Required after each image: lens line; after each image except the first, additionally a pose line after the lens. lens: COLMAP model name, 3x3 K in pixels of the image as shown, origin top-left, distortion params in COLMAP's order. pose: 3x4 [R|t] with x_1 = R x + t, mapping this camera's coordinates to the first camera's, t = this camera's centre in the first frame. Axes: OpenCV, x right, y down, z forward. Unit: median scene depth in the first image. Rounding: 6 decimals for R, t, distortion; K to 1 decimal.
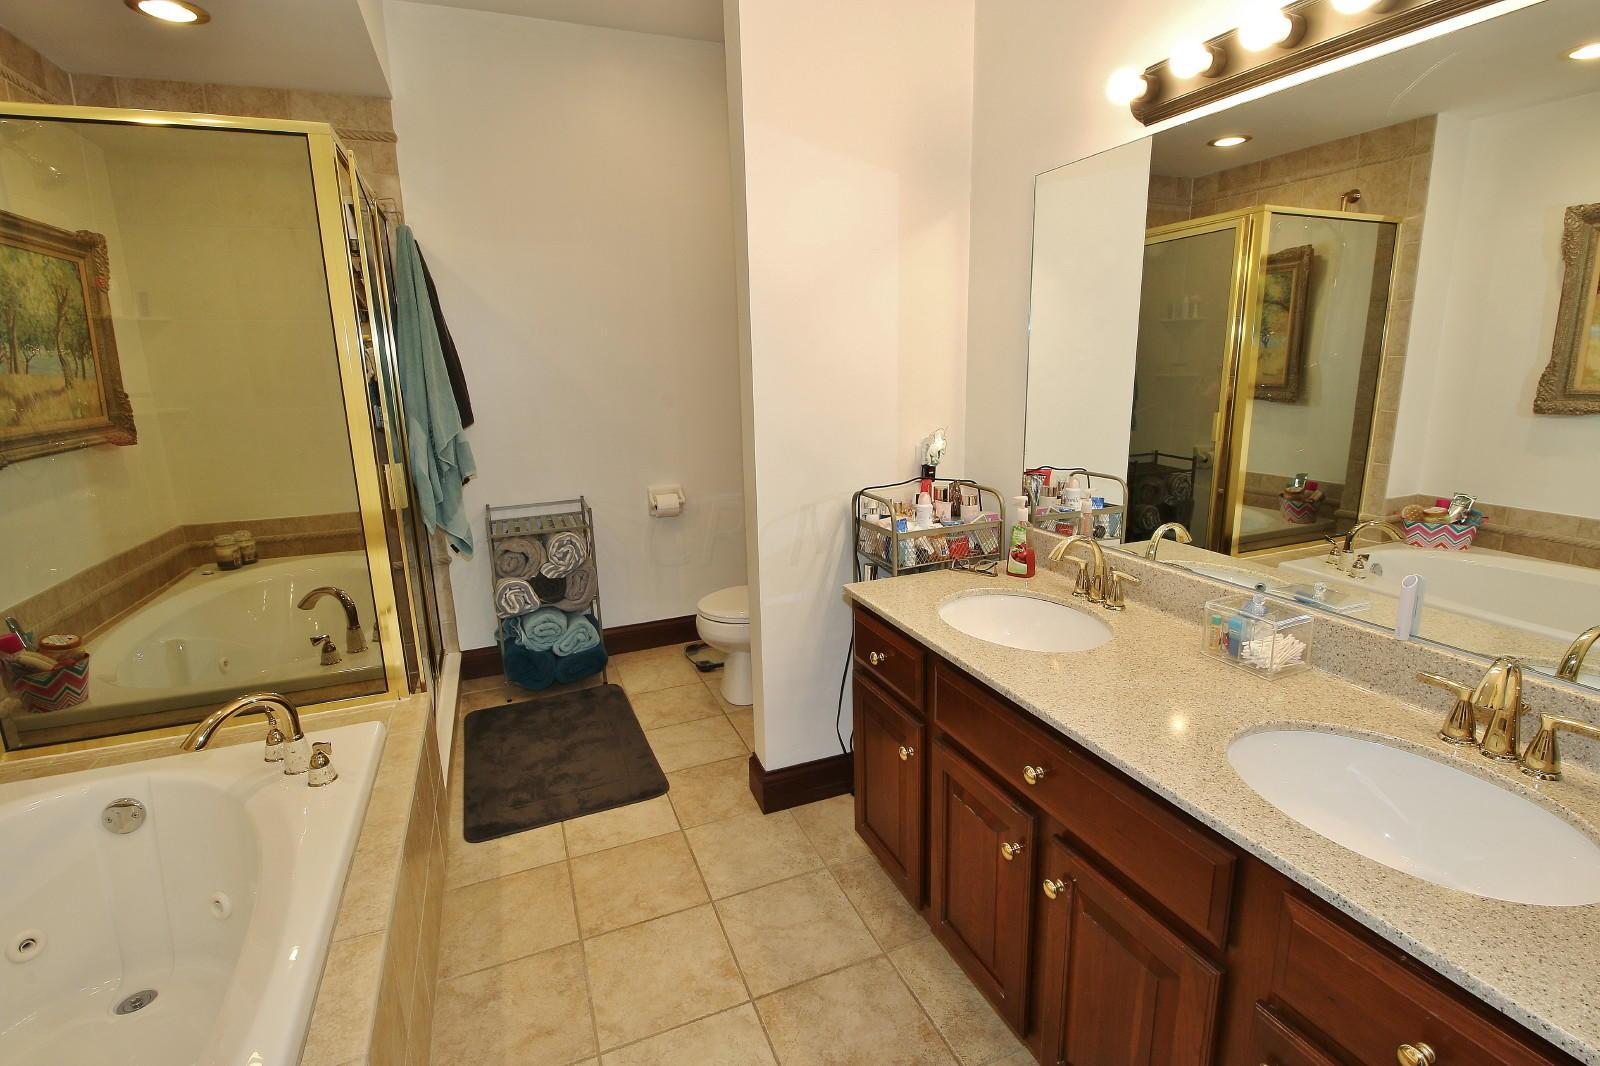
lens RADIAL K [[738.5, 0, 804.5], [0, 738.5, 525.3], [0, 0, 1]] dist [-0.004855, -0.009657]
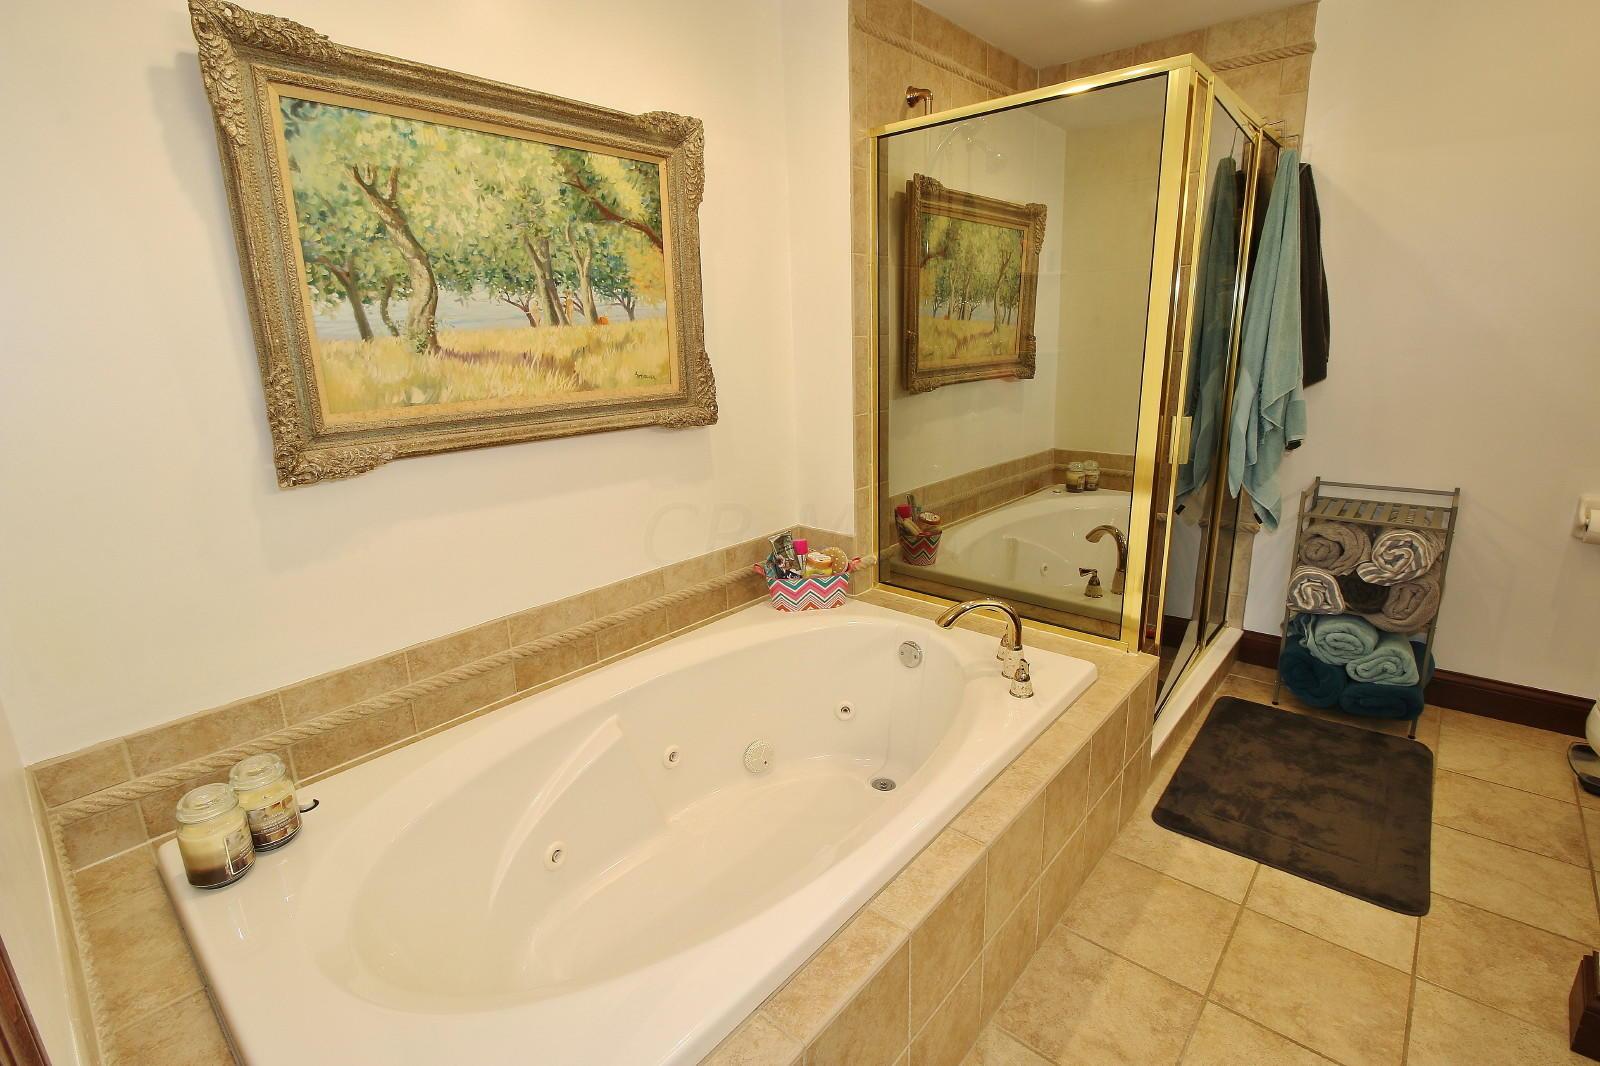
lens RADIAL K [[738.5, 0, 796.2], [0, 738.5, 525.4], [0, 0, 1]] dist [-0.004855, -0.009657]
pose [[0.438553, 0.233767, -0.867769, 0.062929], [-0.173779, 0.969412, 0.173324, -0.019452], [0.881744, 0.074789, 0.465763, 0.099155]]
